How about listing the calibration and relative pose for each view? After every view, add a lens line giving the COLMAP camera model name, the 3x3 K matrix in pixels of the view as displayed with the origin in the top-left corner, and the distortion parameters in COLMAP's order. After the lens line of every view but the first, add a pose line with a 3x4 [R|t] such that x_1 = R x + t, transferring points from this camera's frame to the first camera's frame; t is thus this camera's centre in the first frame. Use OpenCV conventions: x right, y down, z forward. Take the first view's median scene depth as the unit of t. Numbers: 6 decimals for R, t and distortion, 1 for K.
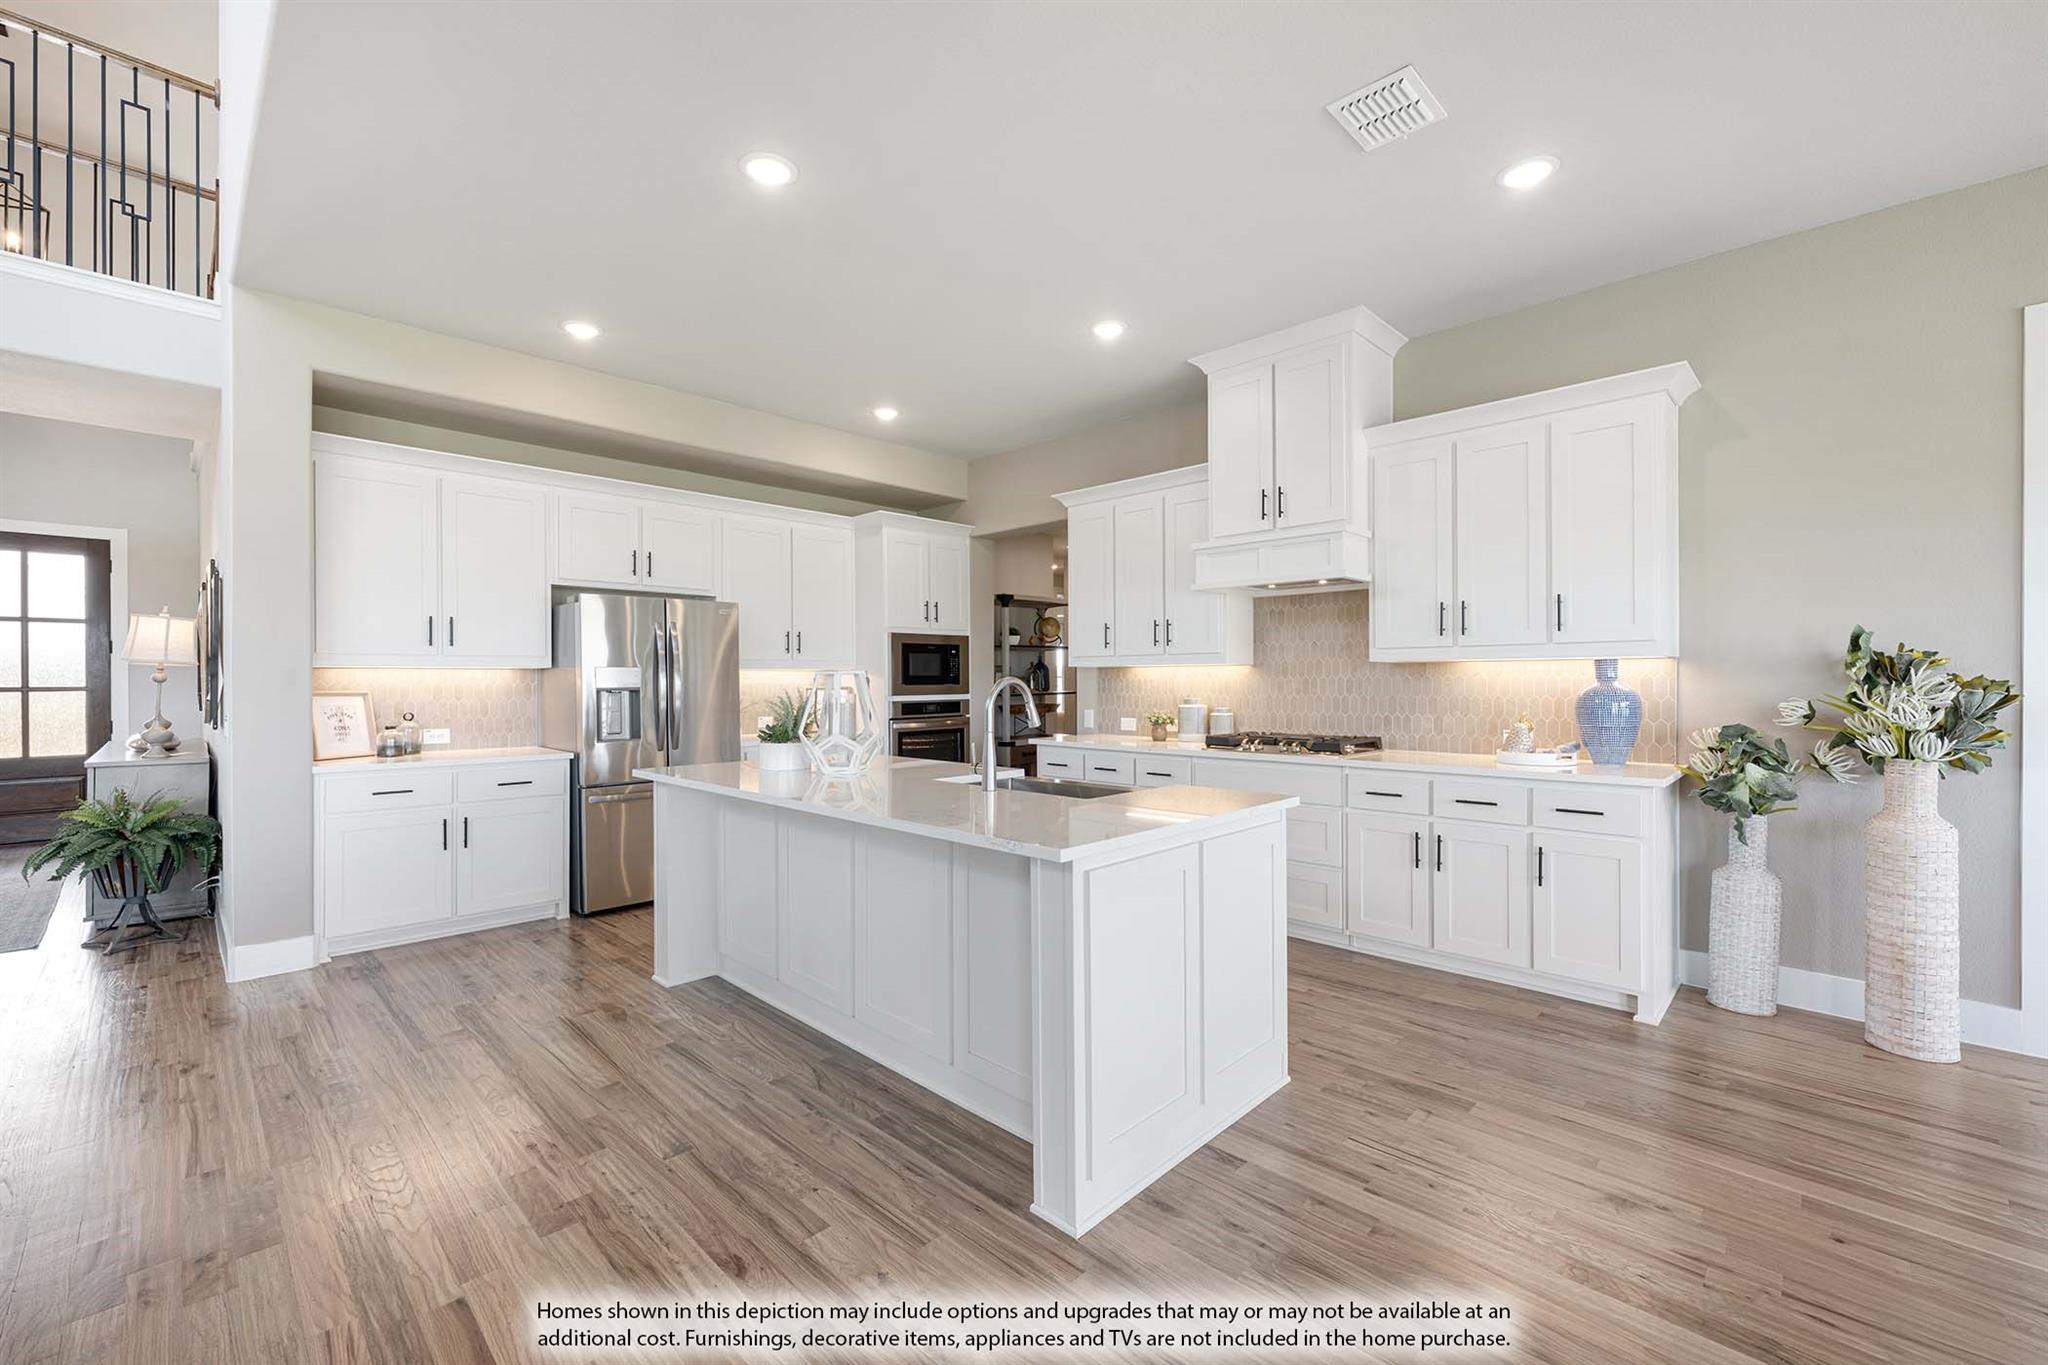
lens RADIAL K [[844.6, 0, 1038.1], [0, 844.6, 677.5], [0, 0, 1]] dist [0.000658, -0.000115]
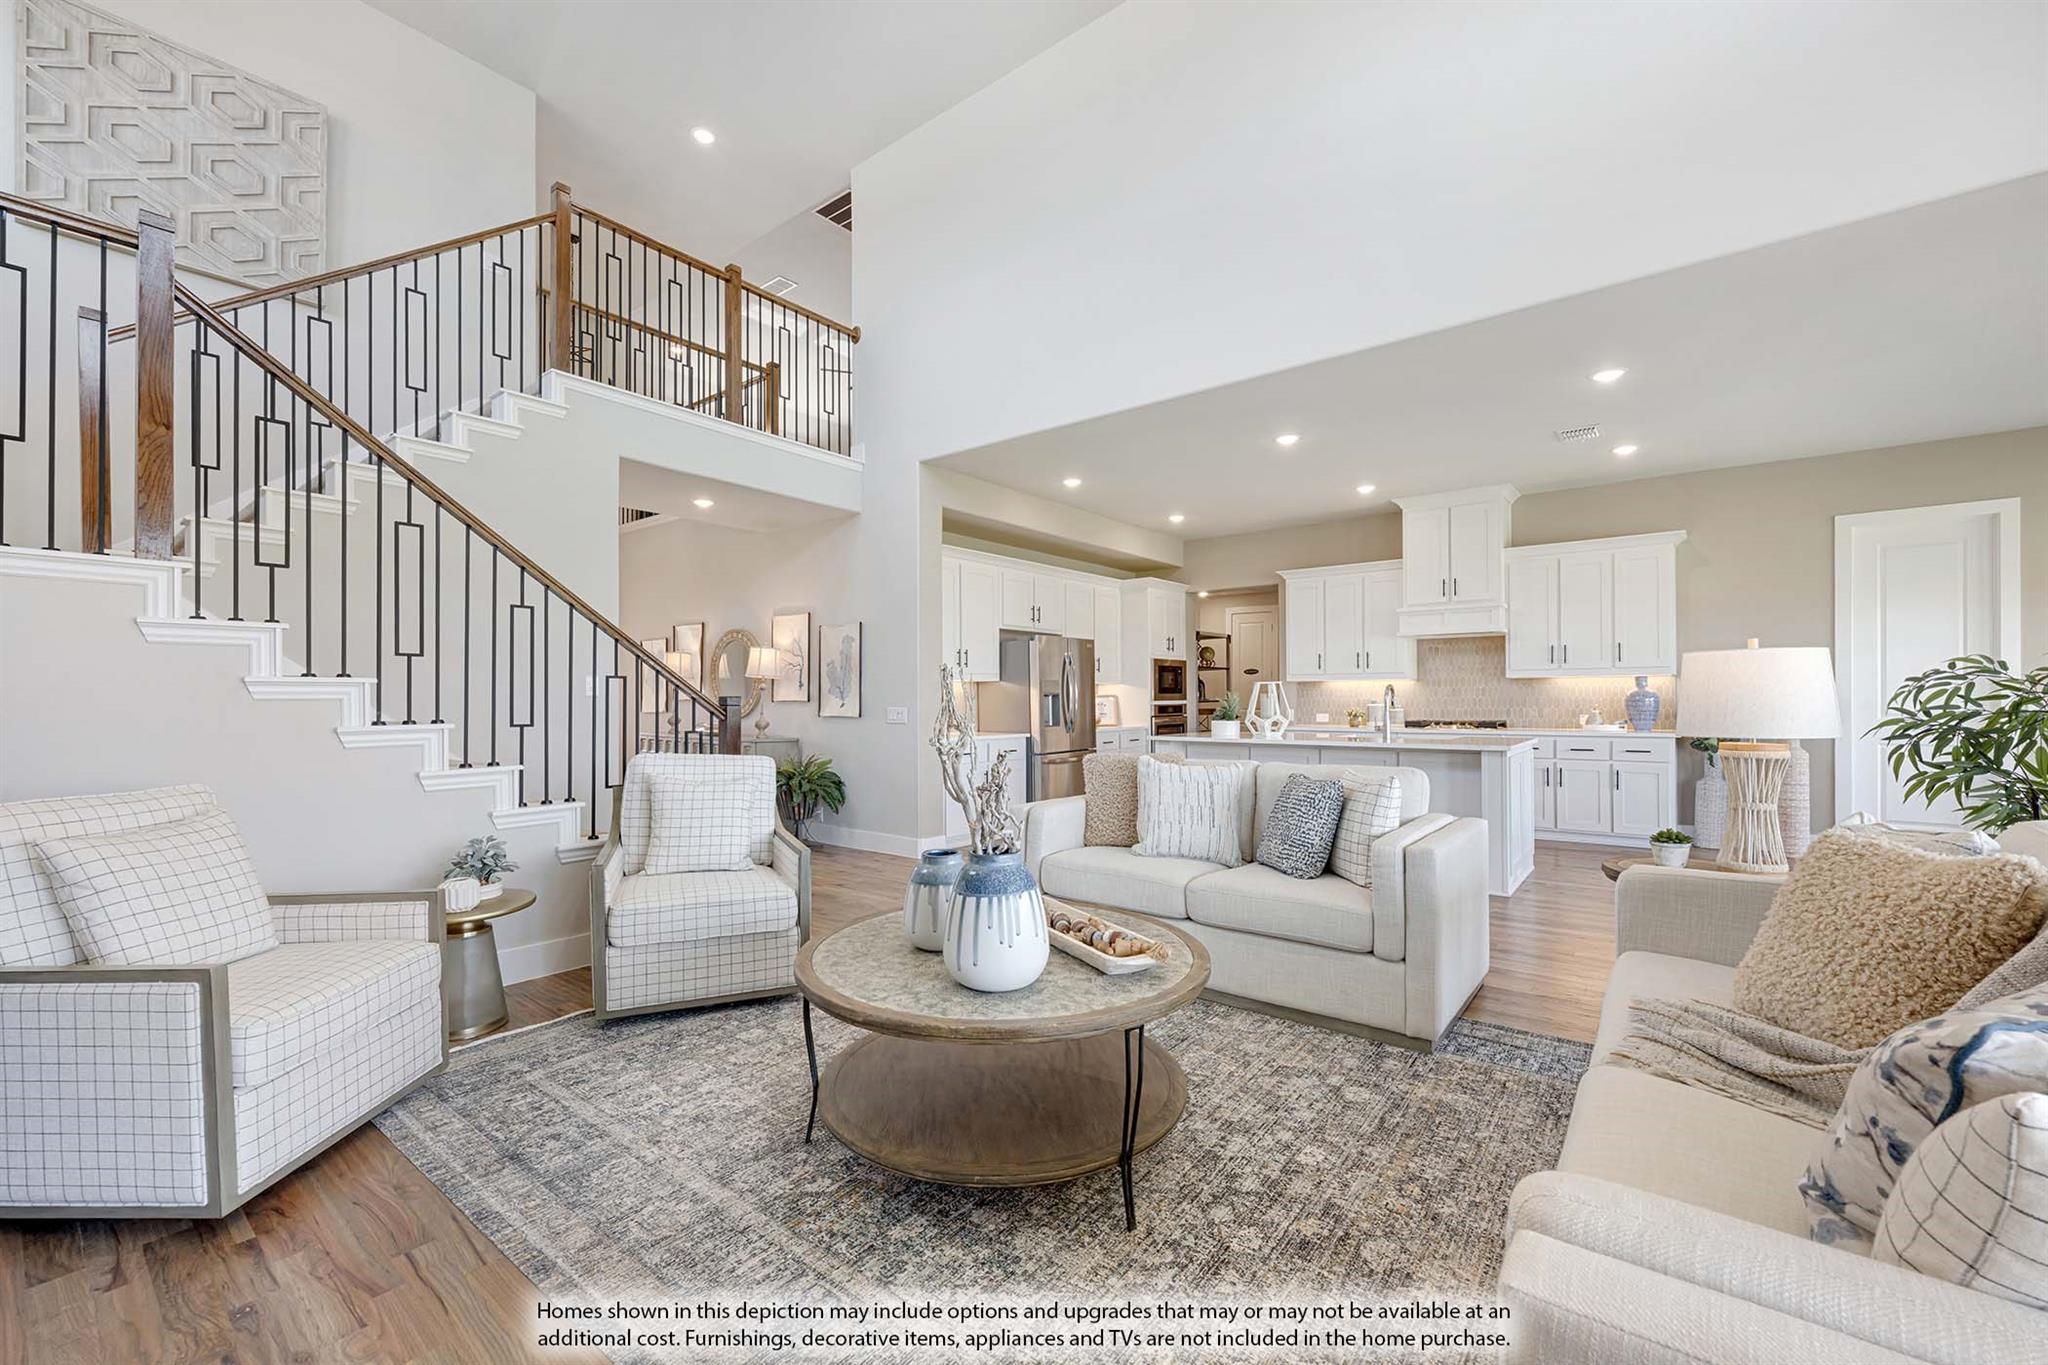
lens RADIAL K [[844.6, 0, 1026.8], [0, 844.6, 697.5], [0, 0, 1]] dist [0.000658, -0.000115]
pose [[0.995435, -0.001754, 0.095424, -0.694519], [0.001576, 0.999997, 0.001940, 0.016385], [-0.095427, -0.001781, 0.995435, -0.601630]]
